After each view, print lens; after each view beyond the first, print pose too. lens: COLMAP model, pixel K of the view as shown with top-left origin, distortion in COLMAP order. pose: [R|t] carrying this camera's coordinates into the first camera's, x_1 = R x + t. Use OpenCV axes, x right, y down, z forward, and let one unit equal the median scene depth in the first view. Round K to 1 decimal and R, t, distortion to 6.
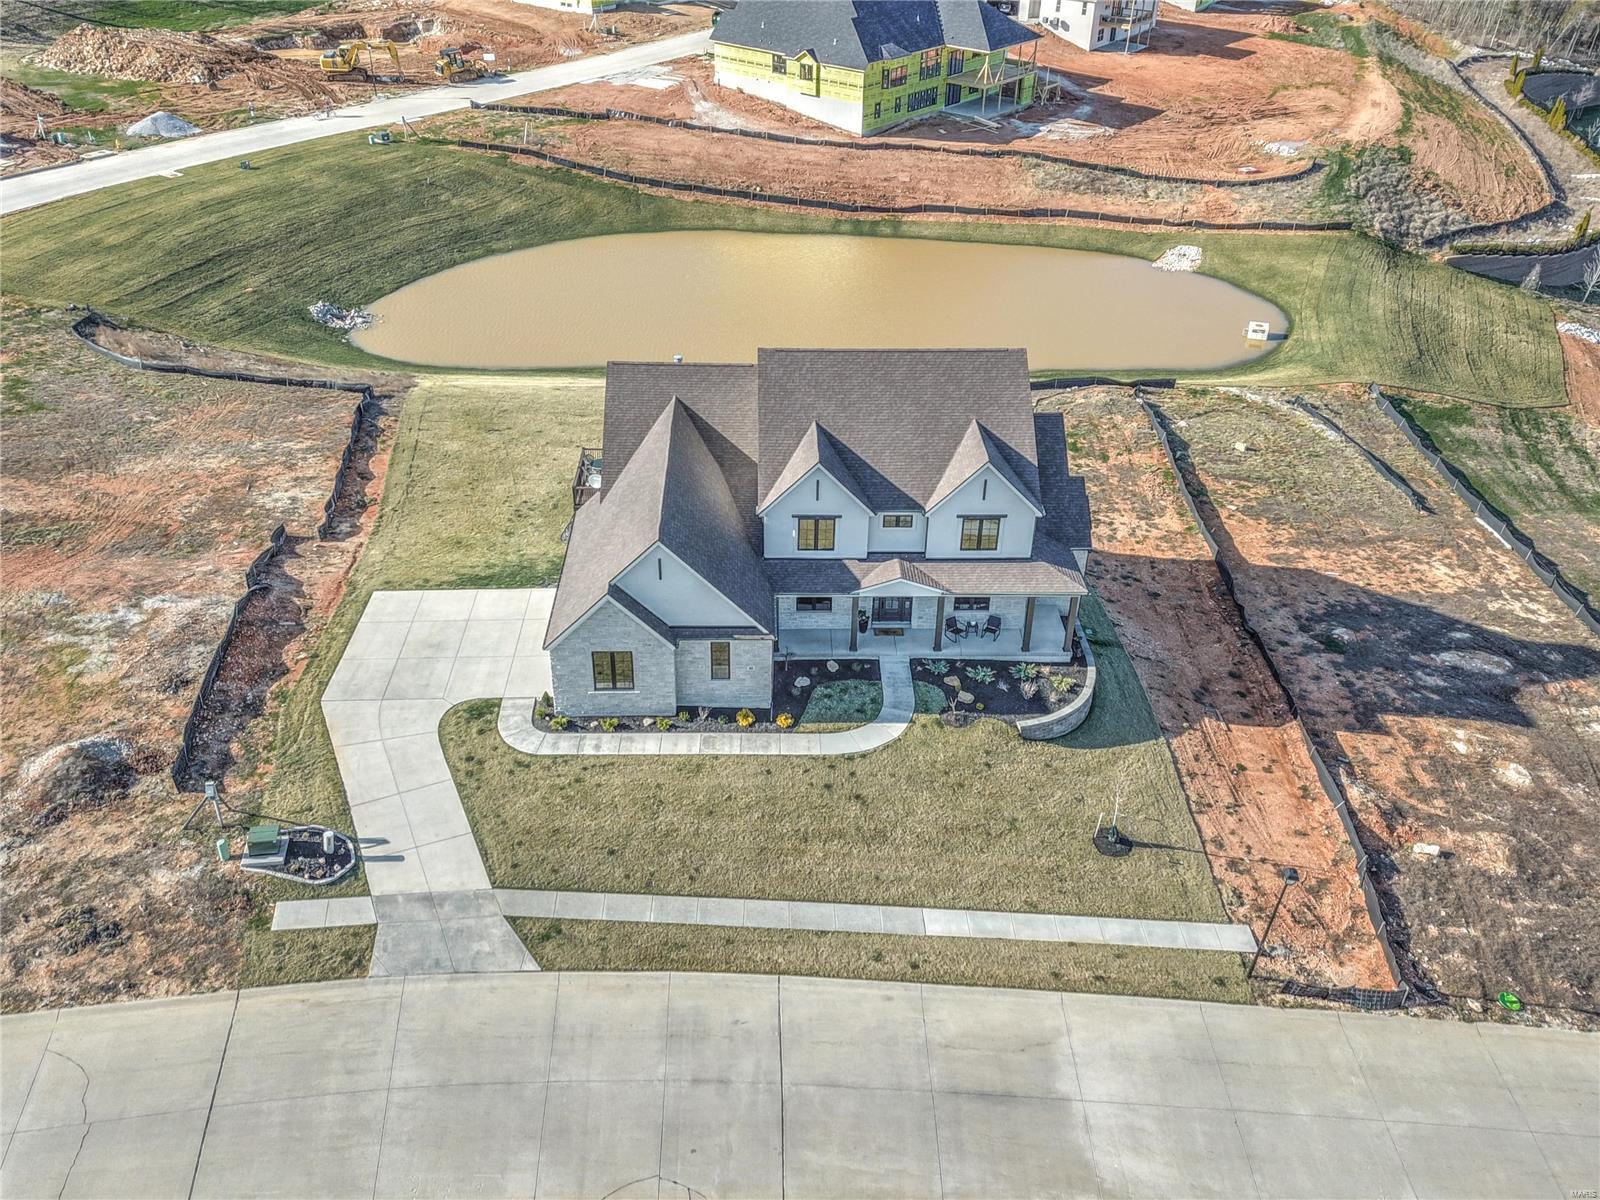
lens RADIAL K [[1327.7, 0, 817.3], [0, 1327.7, 596.9], [0, 0, 1]] dist [0.072680, 0.002058]
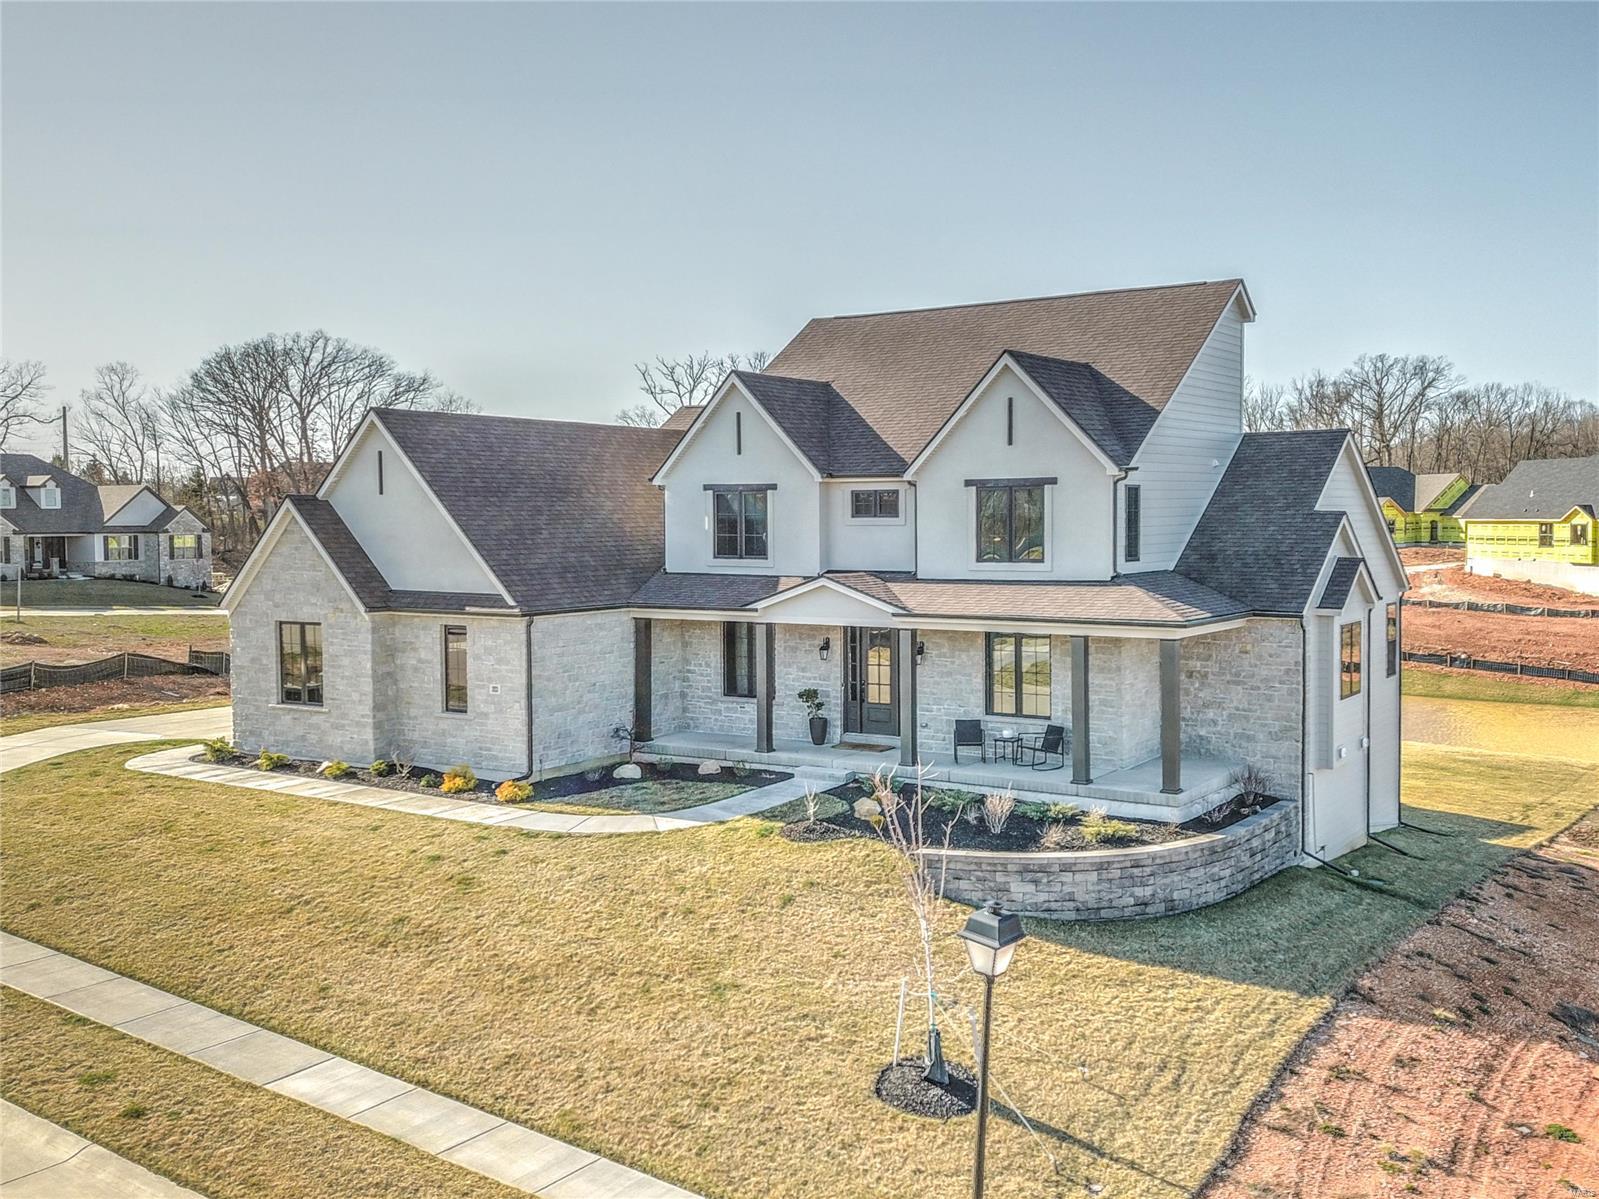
lens RADIAL K [[1569.4, 0, 849.9], [0, 1569.4, 592.5], [0, 0, 1]] dist [0.068772, 0.005923]
pose [[0.823249, 0.002551, -0.567675, 0.397444], [-0.282222, 0.869495, -0.405374, 0.221861], [0.492556, 0.493935, 0.716531, 0.568139]]
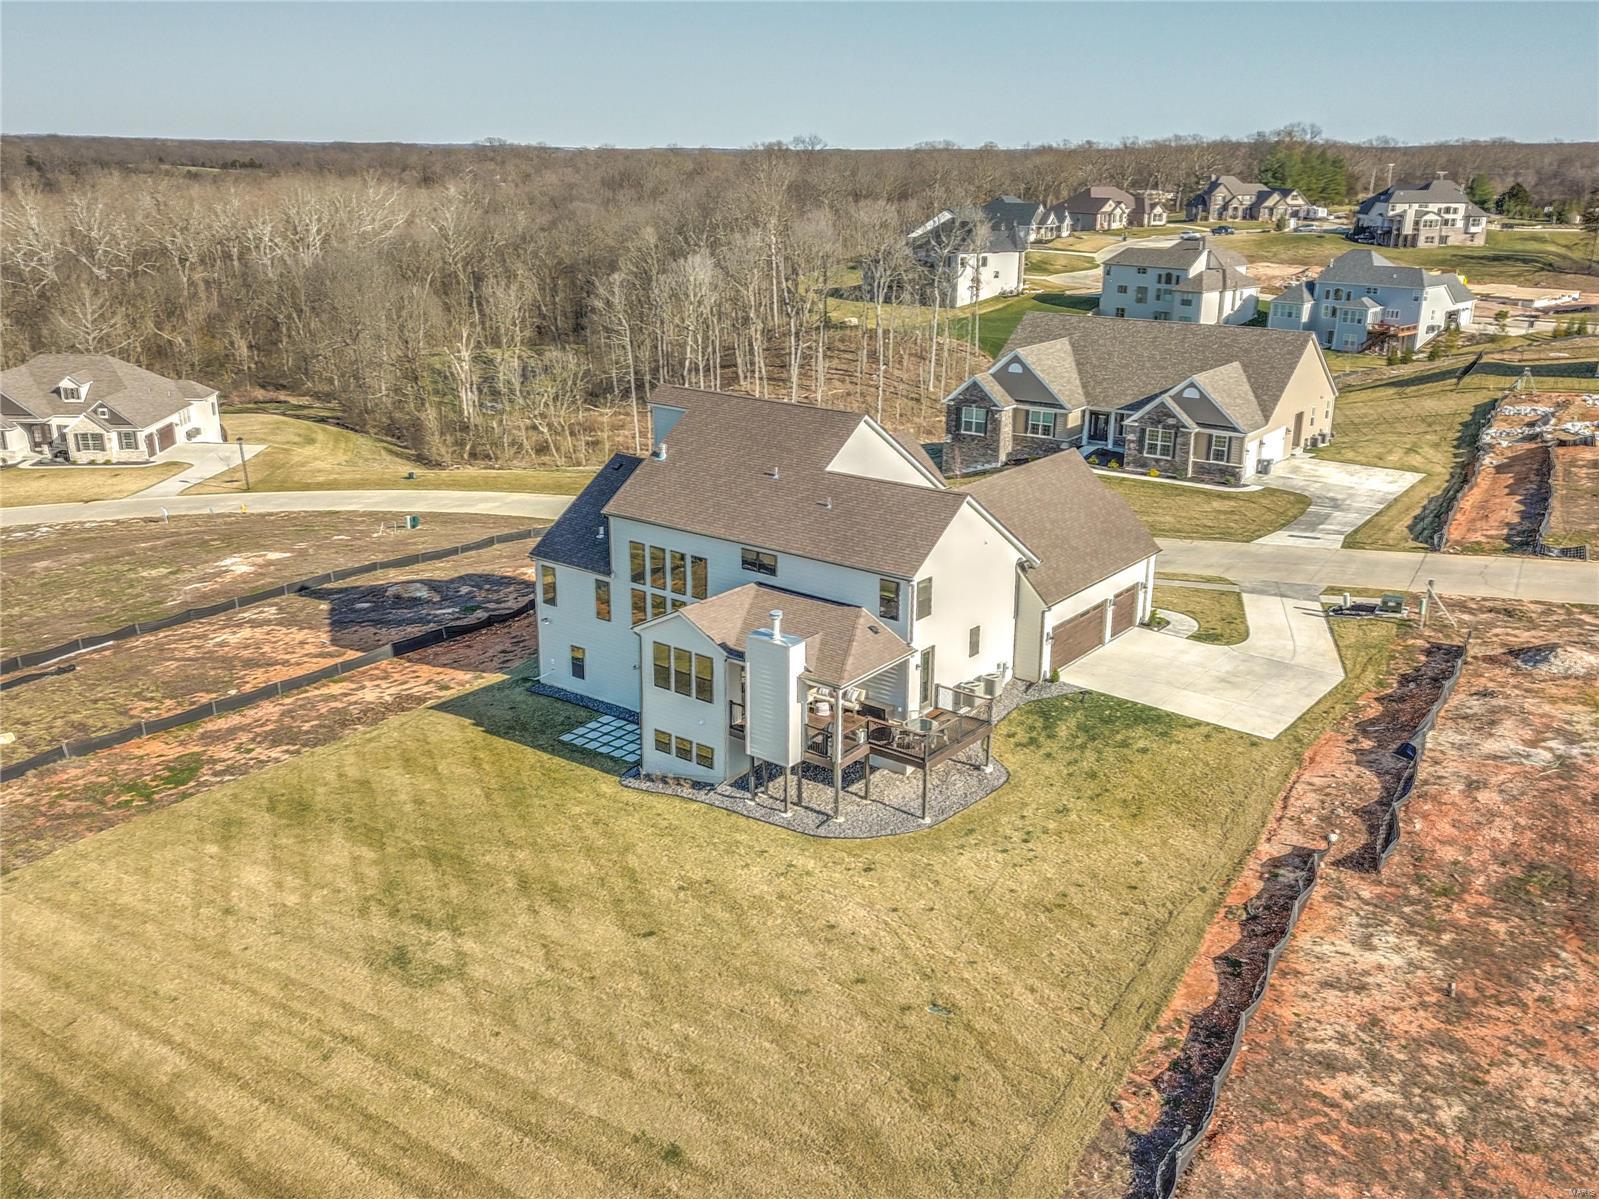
lens RADIAL K [[1424.0, 0, 810.4], [0, 1424.0, 607.3], [0, 0, 1]] dist [0.090988, -0.012849]
pose [[-0.783150, -0.214567, 0.583641, -0.665959], [0.307840, 0.681720, 0.663696, -0.817271], [-0.540287, 0.699442, -0.467837, 1.664904]]
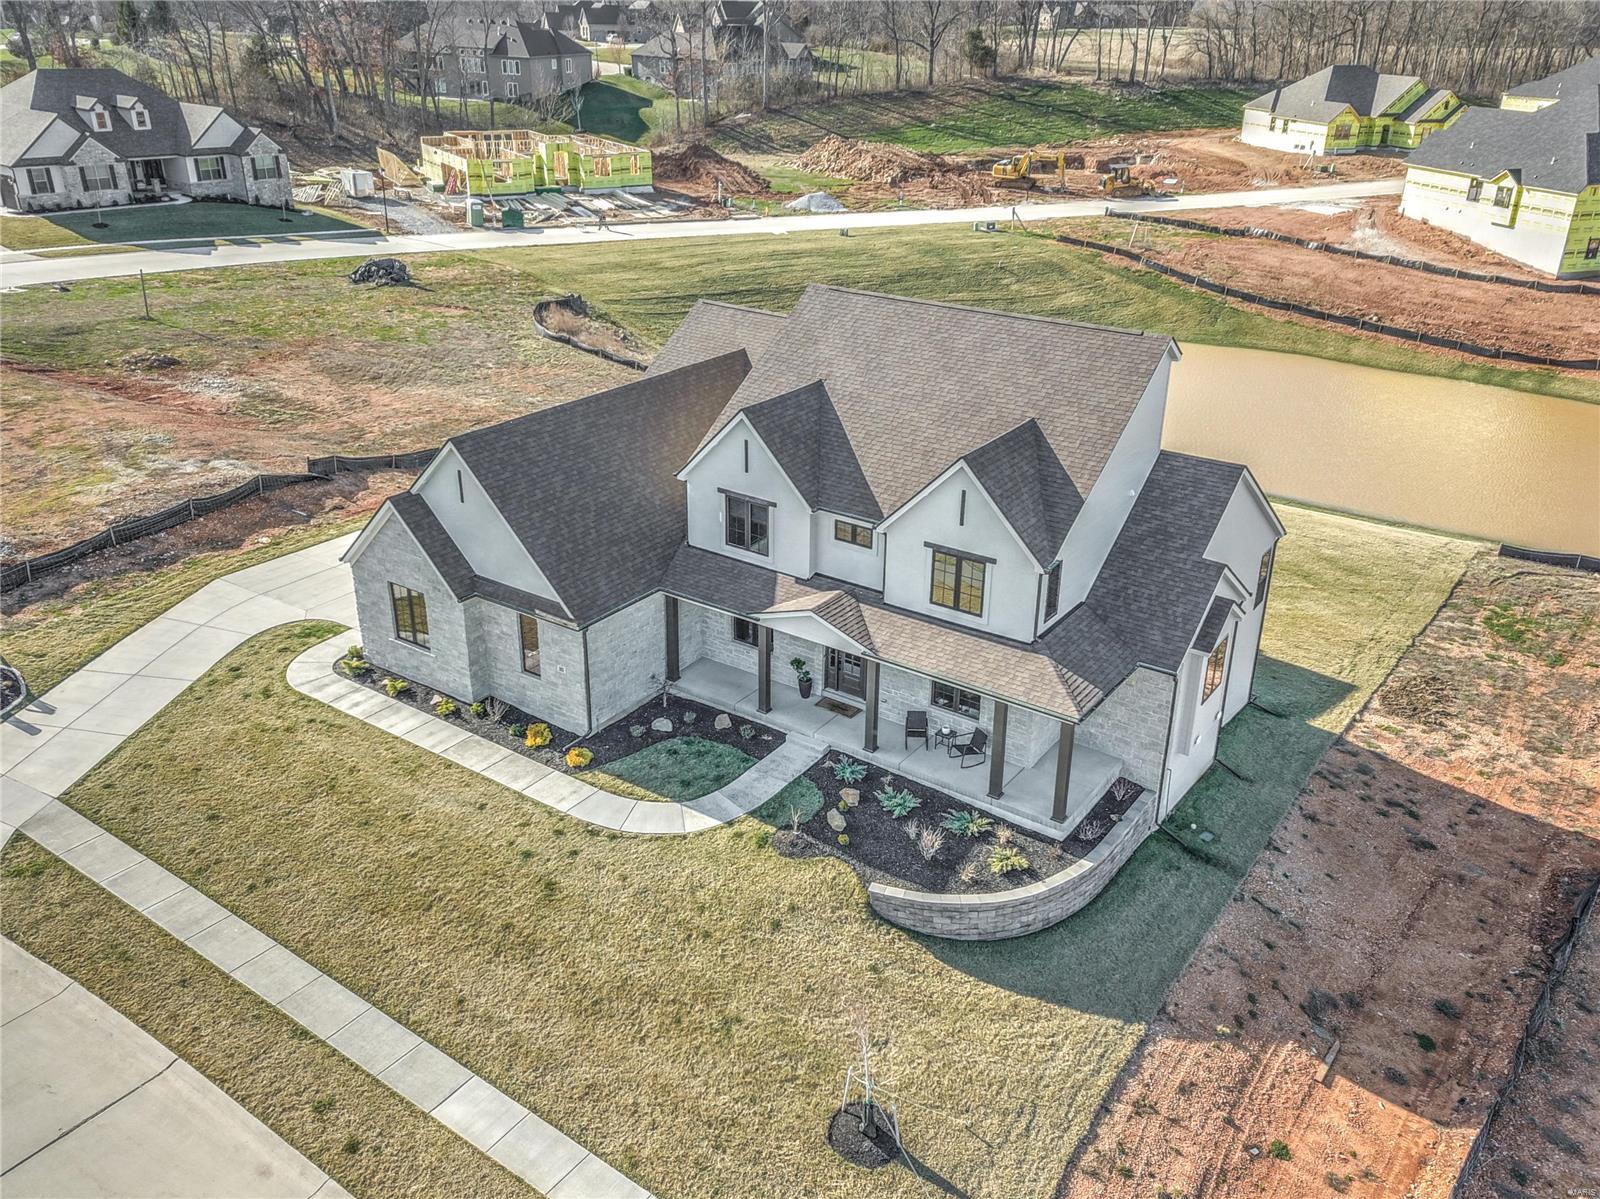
lens RADIAL K [[1327.7, 0, 817.3], [0, 1327.7, 596.4], [0, 0, 1]] dist [0.072680, 0.002058]
pose [[0.807495, 0.237189, -0.540086, 0.403070], [-0.314780, 0.947600, -0.054479, 0.013072], [0.498863, 0.214000, 0.839845, 0.445223]]
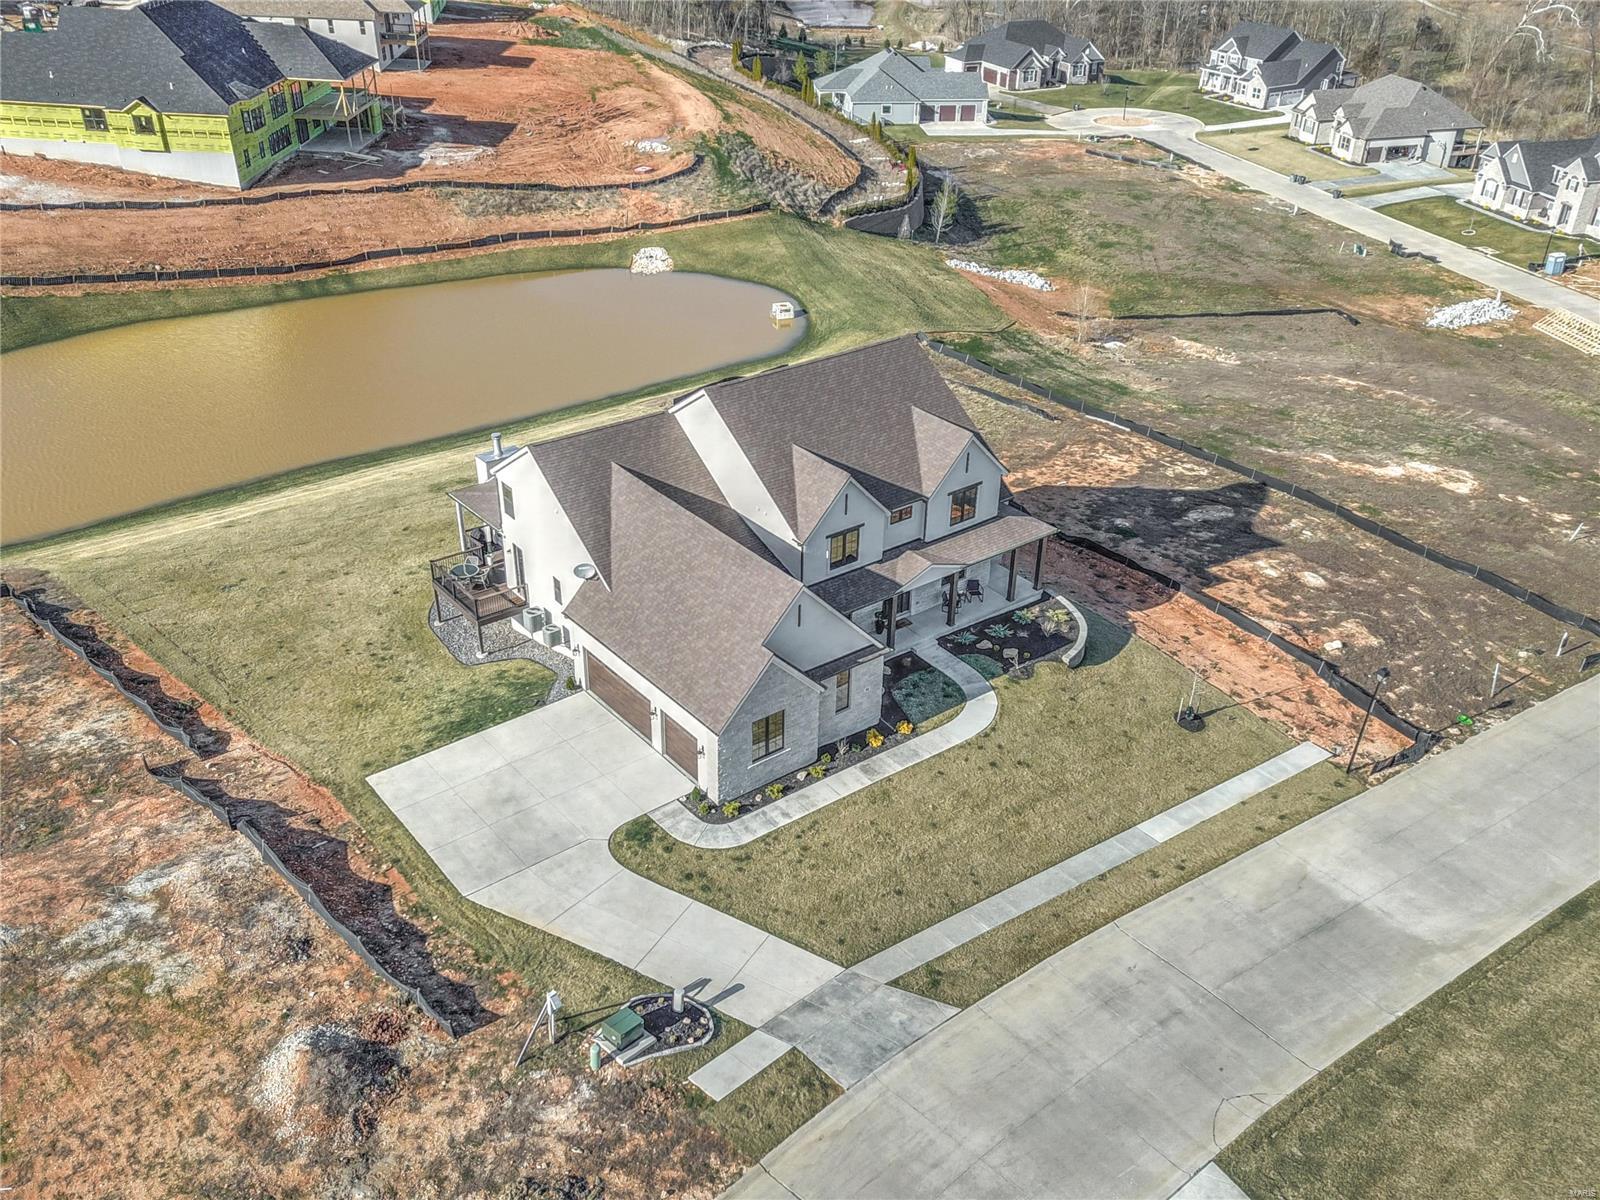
lens RADIAL K [[1424.9, 0, 810.9], [0, 1424.9, 607.8], [0, 0, 1]] dist [0.090988, -0.012849]
pose [[0.804411, -0.303051, 0.510963, -0.579811], [0.314945, 0.946830, 0.065743, -0.082740], [-0.503719, 0.108041, 0.857085, 0.089427]]
